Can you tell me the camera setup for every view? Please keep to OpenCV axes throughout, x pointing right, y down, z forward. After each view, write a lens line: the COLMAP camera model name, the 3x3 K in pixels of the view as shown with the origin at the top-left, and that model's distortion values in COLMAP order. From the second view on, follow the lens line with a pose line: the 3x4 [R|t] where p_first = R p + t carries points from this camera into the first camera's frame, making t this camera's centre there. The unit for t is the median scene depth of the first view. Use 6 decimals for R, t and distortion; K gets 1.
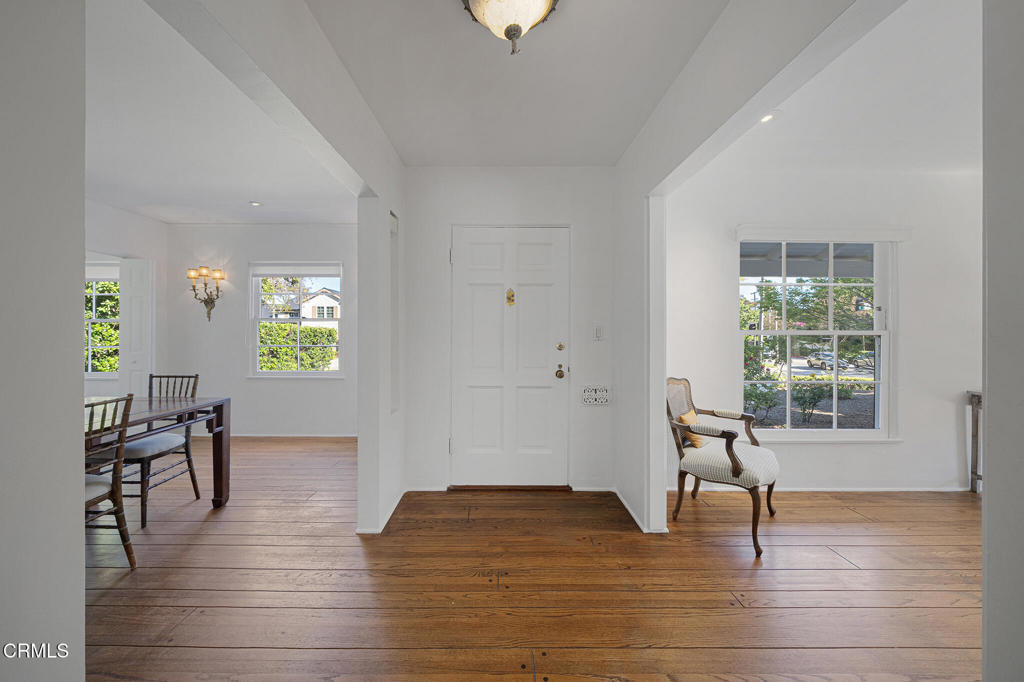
lens RADIAL K [[353.4, 0, 511.3], [0, 353.4, 331.6], [0, 0, 1]] dist [-0.003062, -0.000098]
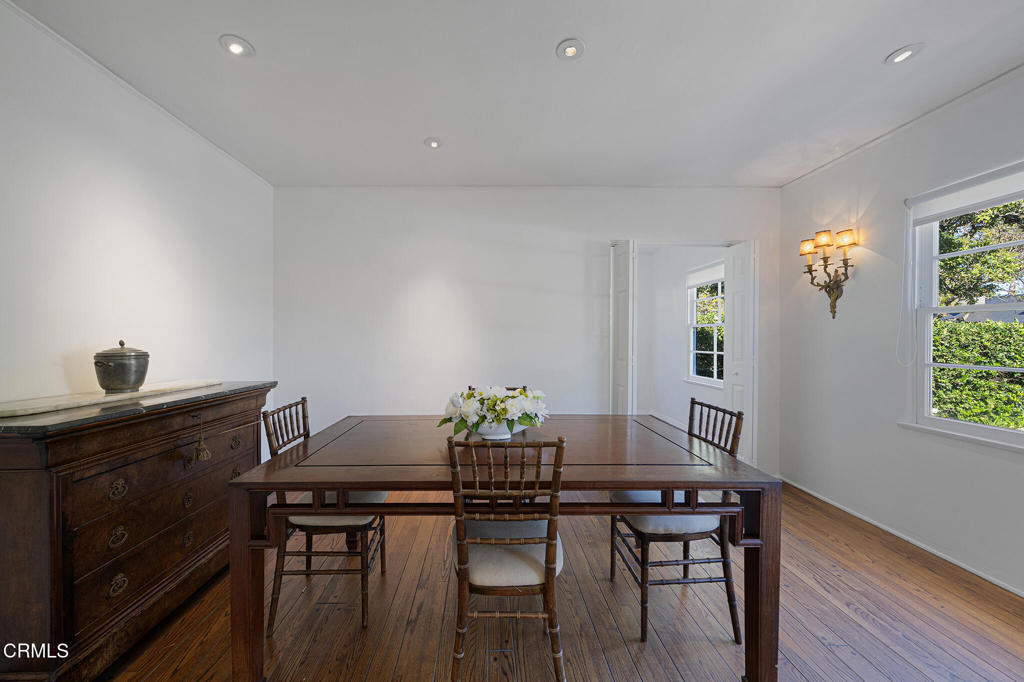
lens RADIAL K [[353.4, 0, 515.6], [0, 353.4, 337.3], [0, 0, 1]] dist [-0.003062, -0.000098]
pose [[-0.005322, 0.005262, -0.999972, -0.237482], [-0.005411, 0.999971, 0.005290, 0.002848], [0.999971, 0.005439, -0.005293, 0.450524]]
